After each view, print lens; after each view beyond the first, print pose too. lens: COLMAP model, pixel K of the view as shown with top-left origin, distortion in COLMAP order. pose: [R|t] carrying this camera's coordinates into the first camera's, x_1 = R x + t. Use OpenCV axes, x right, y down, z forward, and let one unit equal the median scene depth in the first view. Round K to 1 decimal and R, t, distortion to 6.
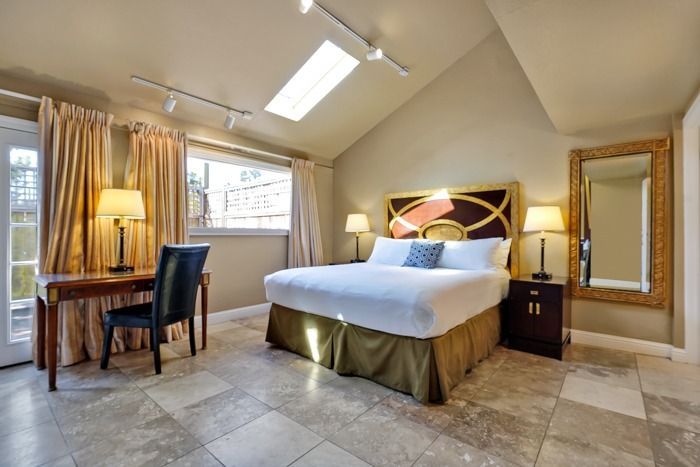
lens RADIAL K [[317.9, 0, 352.1], [0, 317.9, 235.5], [0, 0, 1]] dist [-0.013385, 0.000321]
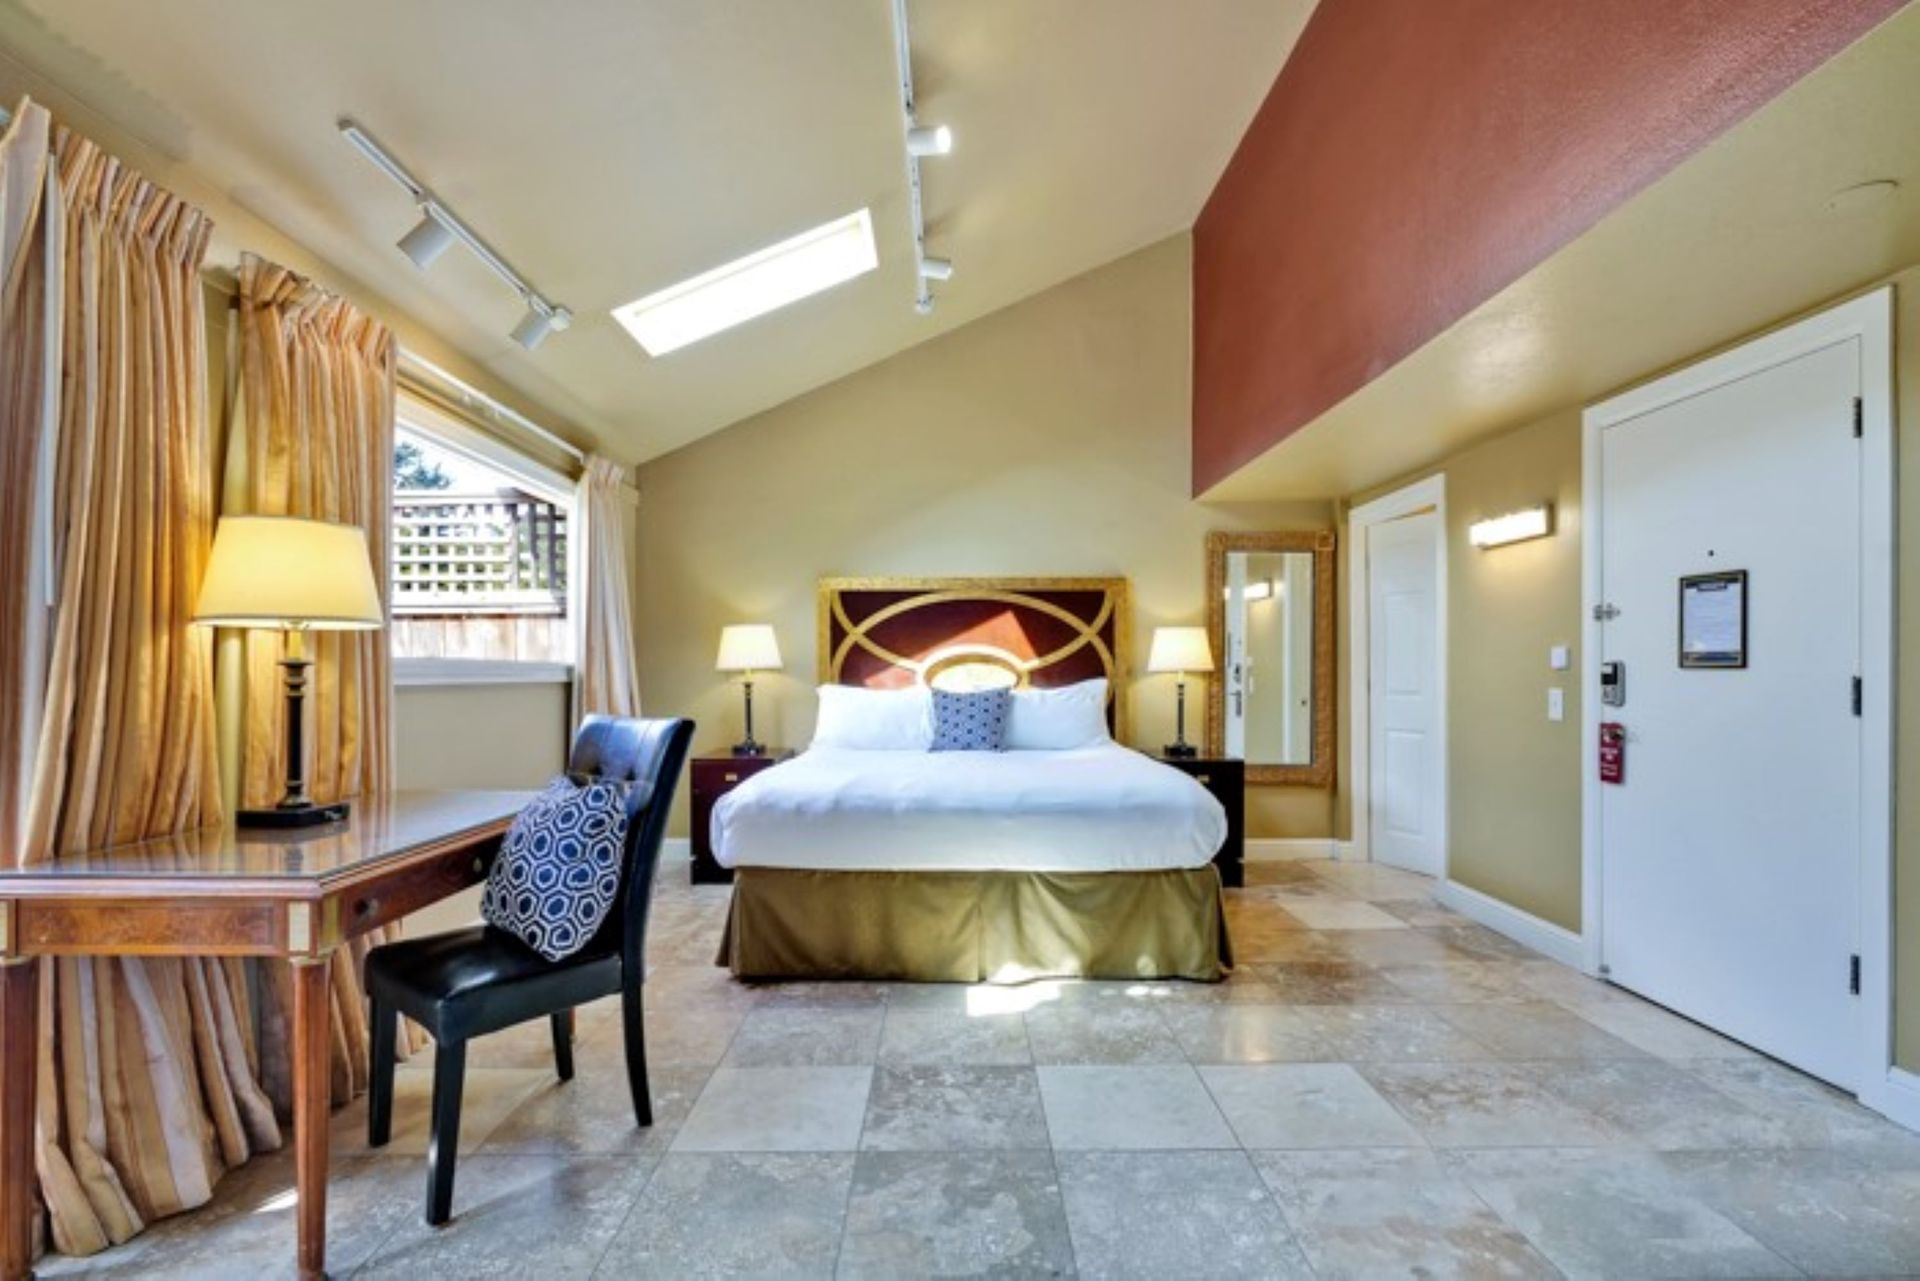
lens RADIAL K [[872.0, 0, 964.0], [0, 872.0, 669.8], [0, 0, 1]] dist [-0.013385, 0.000321]
pose [[0.766795, -0.001271, 0.641891, -0.690801], [0.003803, 0.999989, -0.002563, -0.013051], [-0.641881, 0.004406, 0.766792, 0.057085]]
